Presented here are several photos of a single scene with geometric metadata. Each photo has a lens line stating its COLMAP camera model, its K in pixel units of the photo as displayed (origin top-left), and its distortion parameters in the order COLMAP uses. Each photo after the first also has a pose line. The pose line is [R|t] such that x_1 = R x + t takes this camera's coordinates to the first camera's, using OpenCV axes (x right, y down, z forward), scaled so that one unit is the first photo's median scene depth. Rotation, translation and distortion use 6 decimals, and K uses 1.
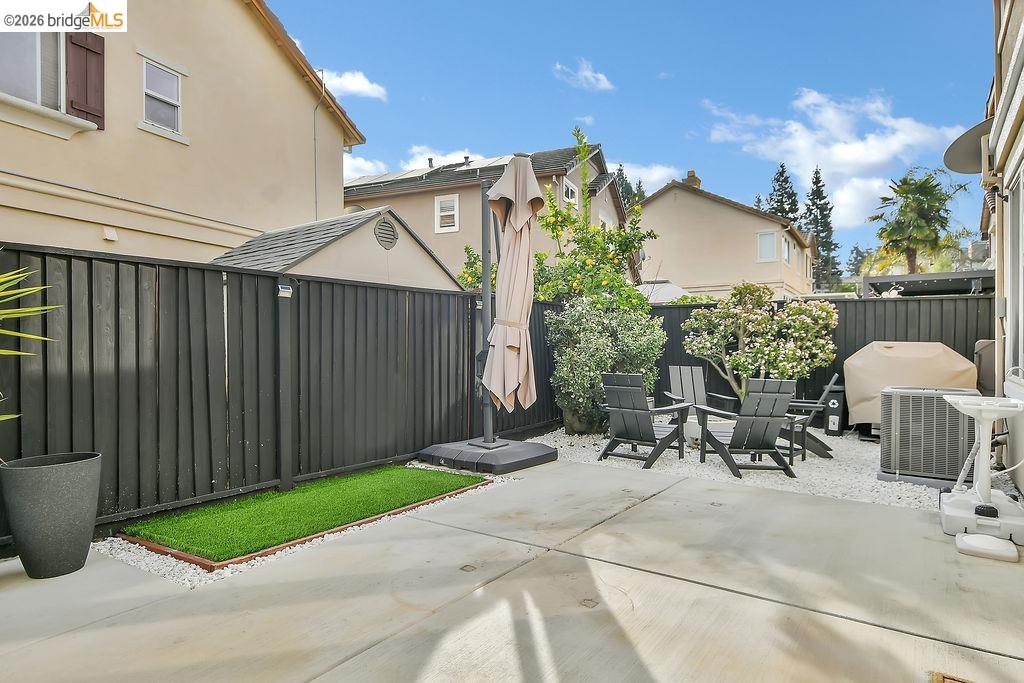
lens RADIAL K [[560.0, 0, 533.3], [0, 560.0, 311.2], [0, 0, 1]] dist [-0.017296, -0.000424]
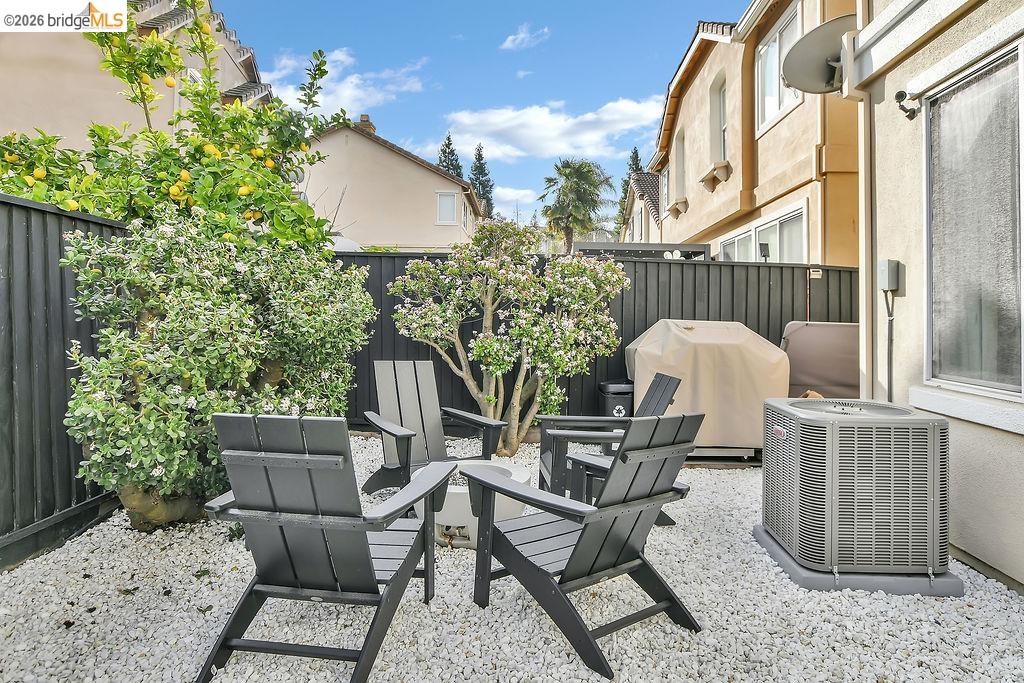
lens RADIAL K [[560.0, 0, 533.3], [0, 560.0, 311.2], [0, 0, 1]] dist [-0.017296, -0.000424]
pose [[0.827529, 0.017176, 0.561159, 0.072109], [-0.050165, 0.997796, 0.043437, 0.021228], [-0.559177, -0.064096, 0.826567, 0.493997]]
